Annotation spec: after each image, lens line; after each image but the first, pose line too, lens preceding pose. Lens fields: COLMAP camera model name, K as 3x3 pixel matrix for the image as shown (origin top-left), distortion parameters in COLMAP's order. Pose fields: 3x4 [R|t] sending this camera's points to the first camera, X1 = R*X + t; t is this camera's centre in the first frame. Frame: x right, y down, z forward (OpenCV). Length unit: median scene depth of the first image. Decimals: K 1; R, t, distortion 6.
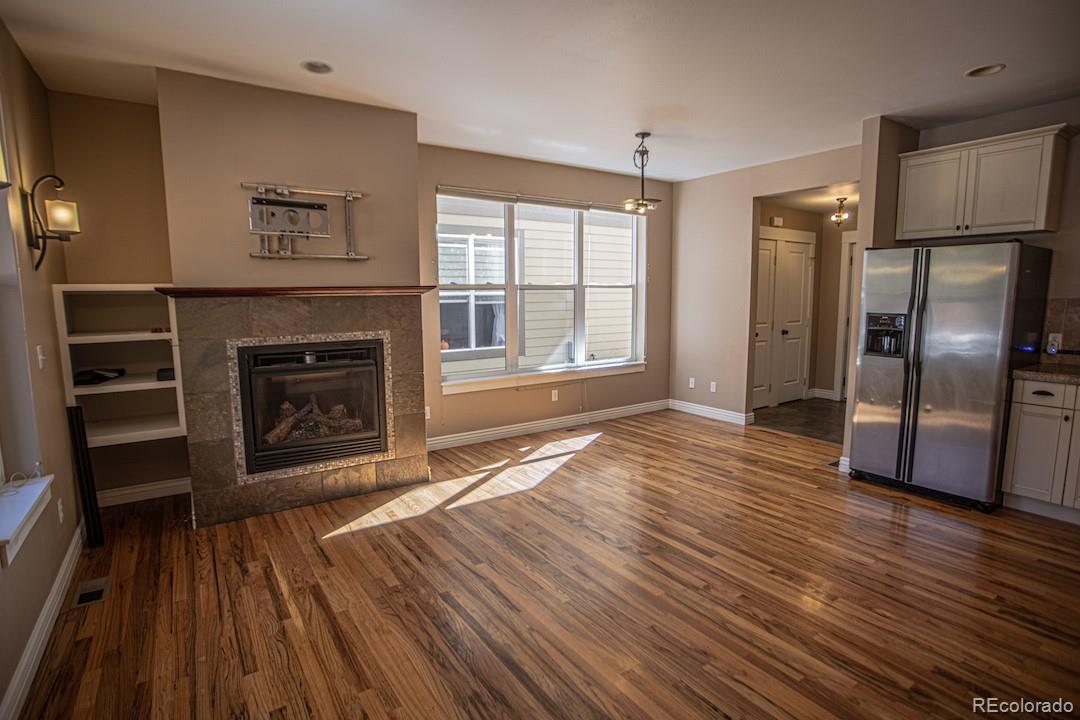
lens RADIAL K [[534.1, 0, 544.6], [0, 534.1, 364.6], [0, 0, 1]] dist [-0.065711, 0.034249]
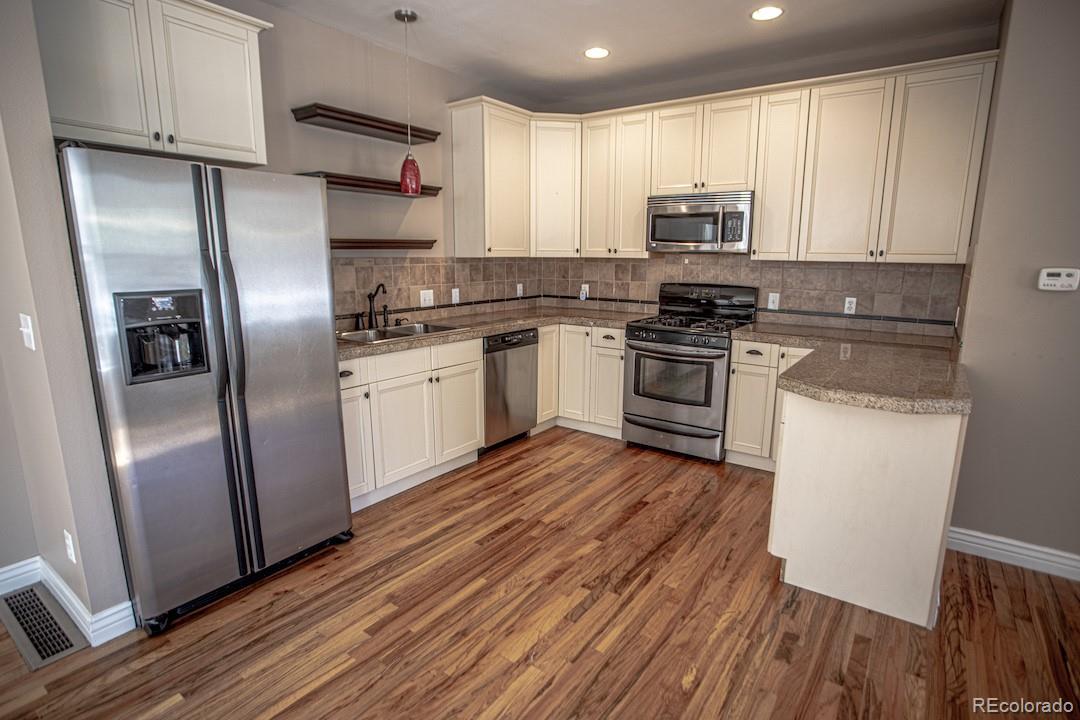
lens RADIAL K [[536.6, 0, 549.5], [0, 536.6, 361.5], [0, 0, 1]] dist [-0.064729, 0.030455]
pose [[-0.336963, -0.178798, 0.924385, 0.071496], [0.119358, 0.965769, 0.230312, -0.109885], [-0.933921, 0.187939, -0.304088, 0.876091]]
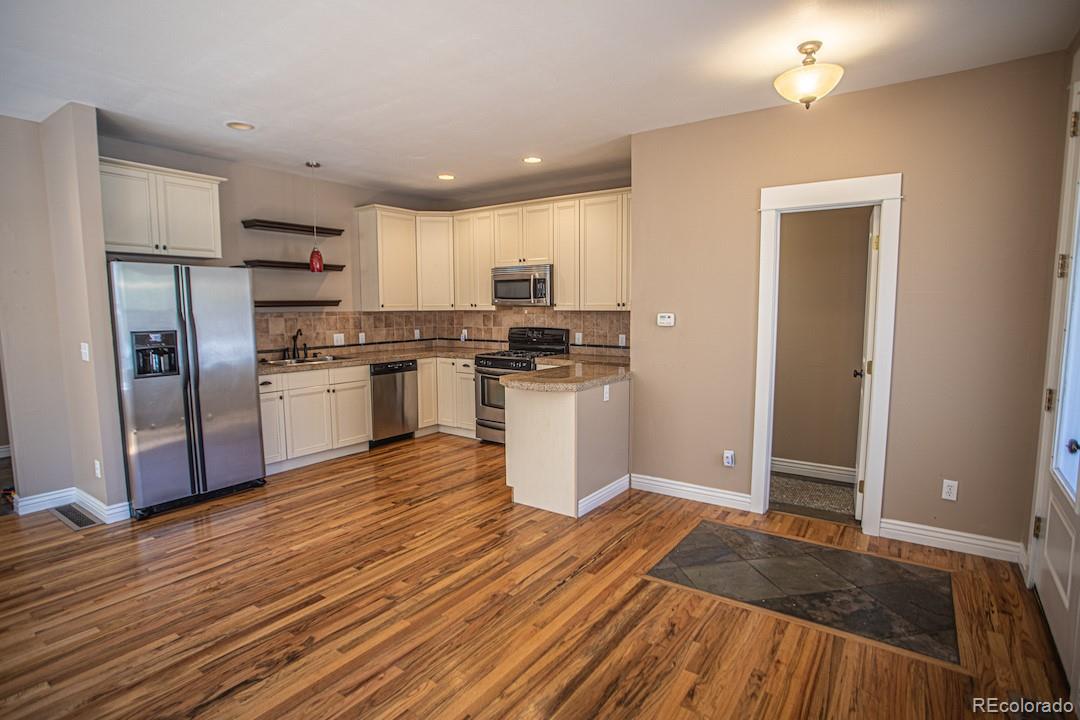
lens RADIAL K [[534.1, 0, 544.6], [0, 534.1, 364.6], [0, 0, 1]] dist [-0.065711, 0.034249]
pose [[-0.342565, -0.094409, 0.934739, -0.500705], [0.128325, 0.980911, 0.146101, -0.090477], [-0.930689, 0.169999, -0.323910, 0.704154]]
